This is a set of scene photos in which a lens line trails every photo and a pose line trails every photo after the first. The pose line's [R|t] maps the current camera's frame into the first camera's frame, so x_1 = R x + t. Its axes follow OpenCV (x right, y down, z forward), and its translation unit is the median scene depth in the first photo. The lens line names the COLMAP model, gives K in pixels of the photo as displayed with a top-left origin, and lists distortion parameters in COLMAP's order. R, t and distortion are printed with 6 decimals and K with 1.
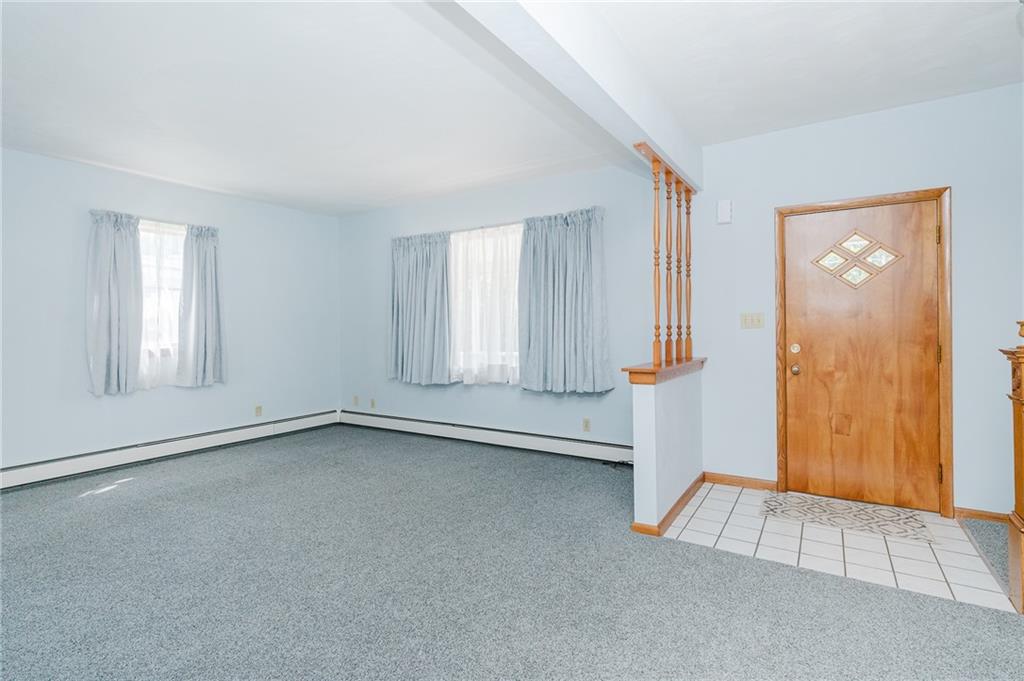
lens RADIAL K [[480.0, 0, 511.8], [0, 480.0, 326.8], [0, 0, 1]] dist [0.000488, 0.000145]
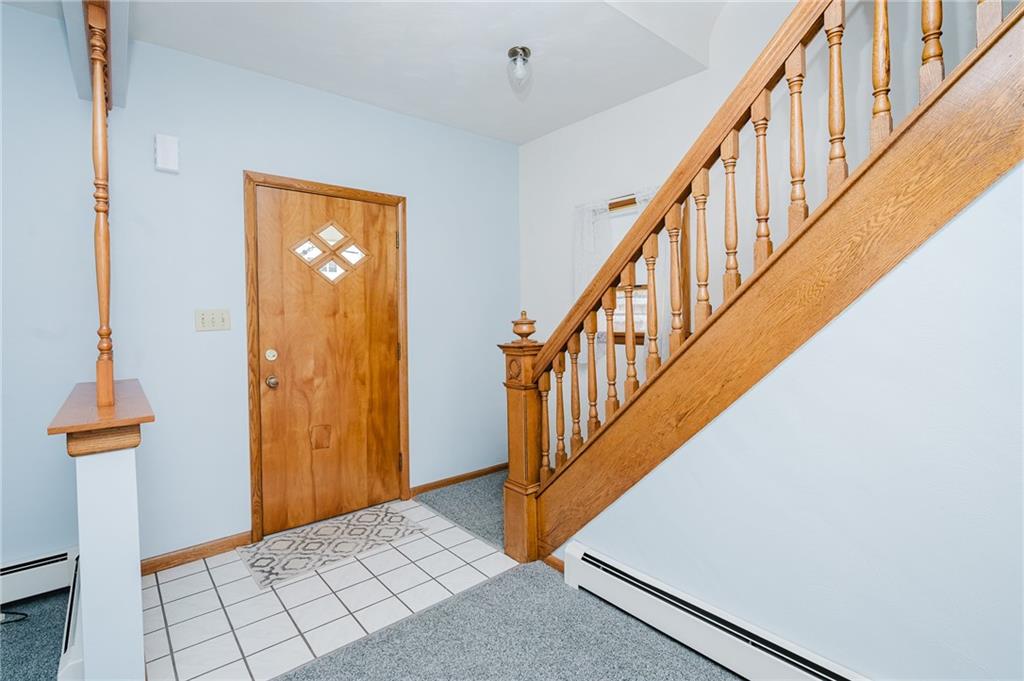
lens RADIAL K [[480.0, 0, 511.8], [0, 480.0, 326.8], [0, 0, 1]] dist [0.000488, 0.000145]
pose [[0.291106, -0.012159, 0.956613, -0.059347], [0.010872, 0.999897, 0.009400, -0.004769], [-0.956629, 0.007664, 0.291208, 0.420961]]
